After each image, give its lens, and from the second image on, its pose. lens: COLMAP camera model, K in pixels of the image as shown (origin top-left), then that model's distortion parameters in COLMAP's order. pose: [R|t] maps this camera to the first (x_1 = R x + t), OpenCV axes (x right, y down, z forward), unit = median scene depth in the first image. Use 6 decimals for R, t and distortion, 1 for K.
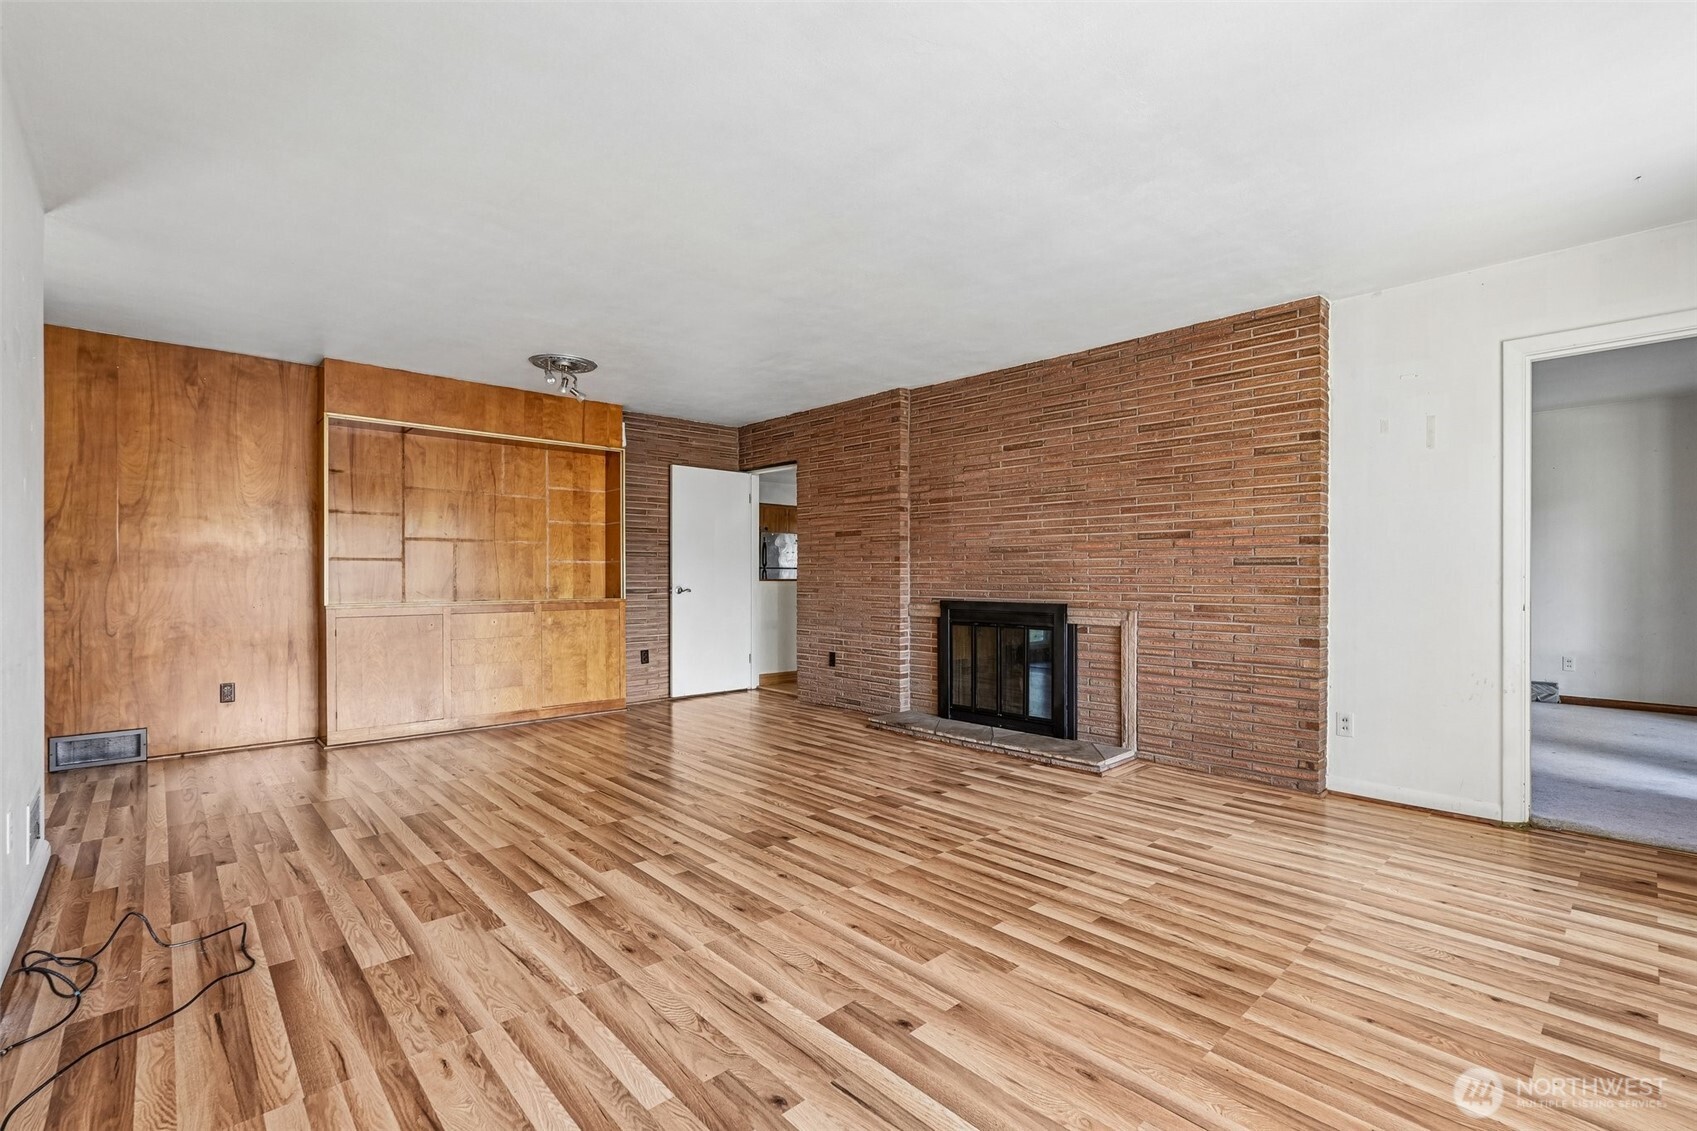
lens RADIAL K [[749.8, 0, 854.5], [0, 749.8, 560.3], [0, 0, 1]] dist [-0.011995, 0.008105]
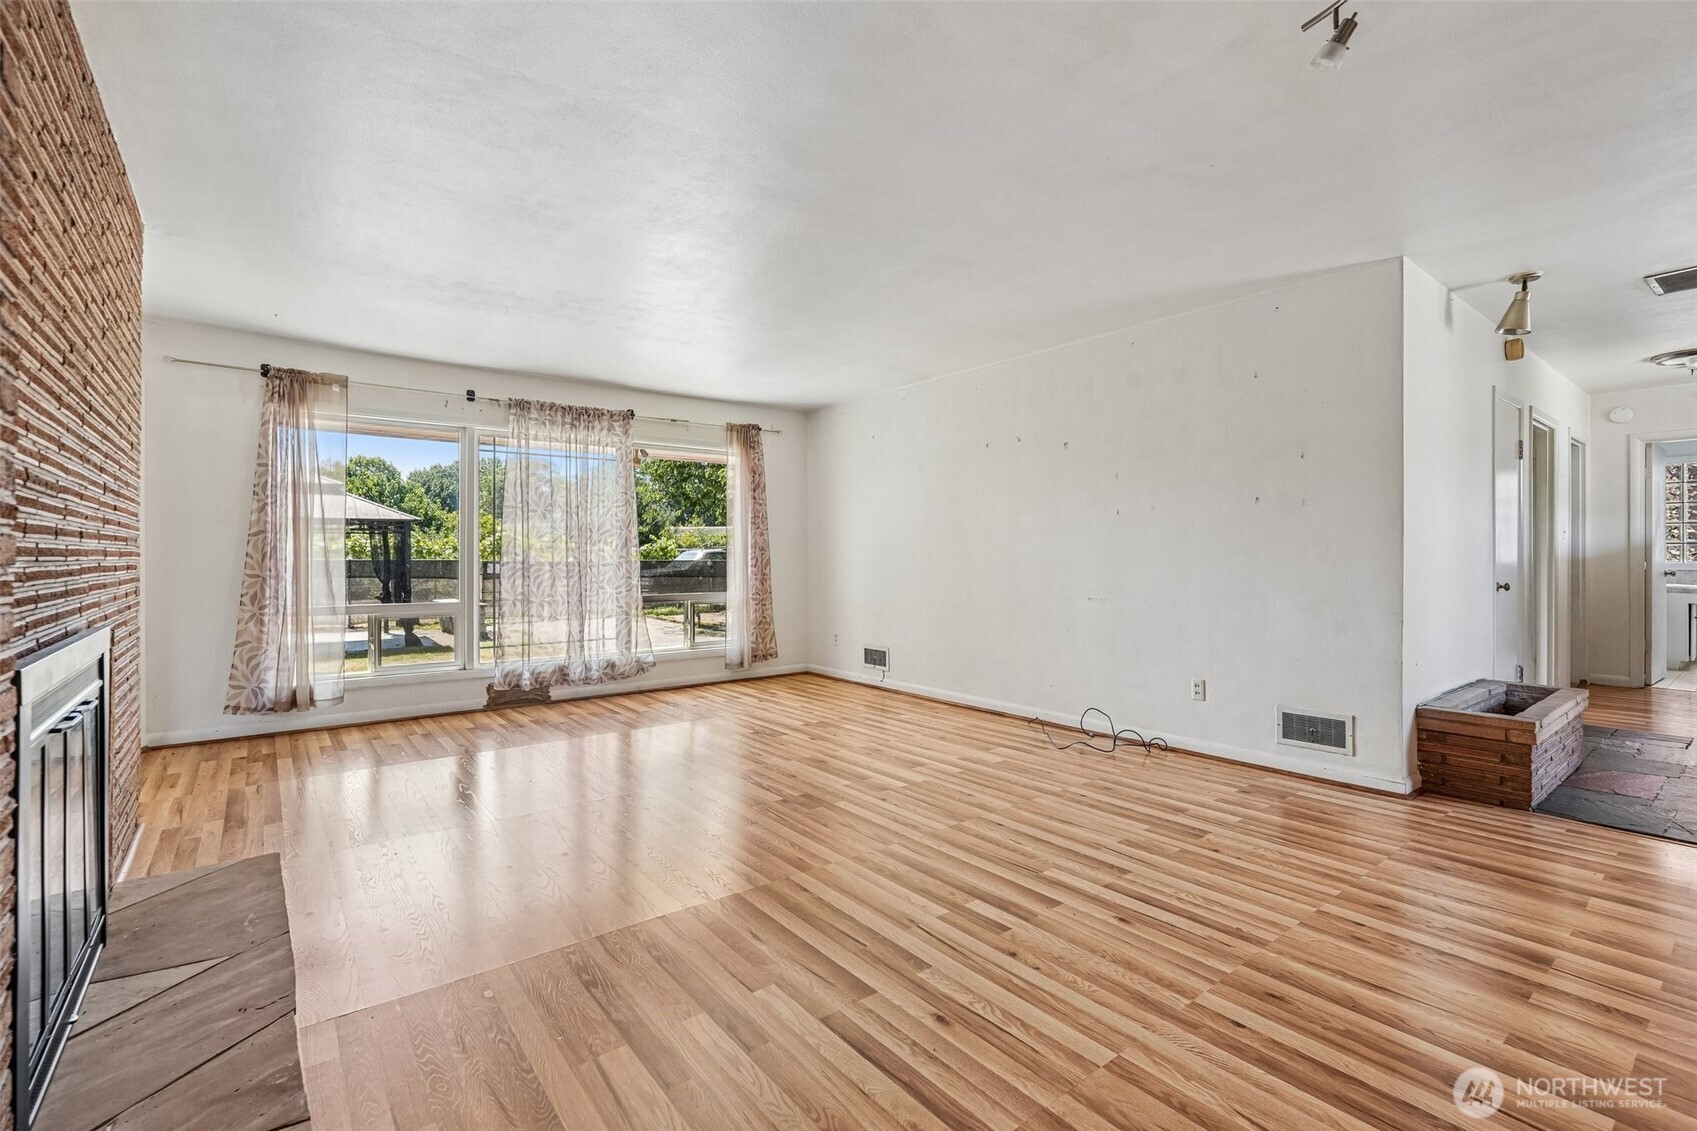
lens RADIAL K [[749.8, 0, 854.5], [0, 749.8, 560.3], [0, 0, 1]] dist [-0.011995, 0.008105]
pose [[-0.997014, 0.004772, 0.077080, -0.231576], [0.004318, 0.999972, -0.006057, 0.023350], [-0.077106, -0.005706, -0.997007, 1.731095]]
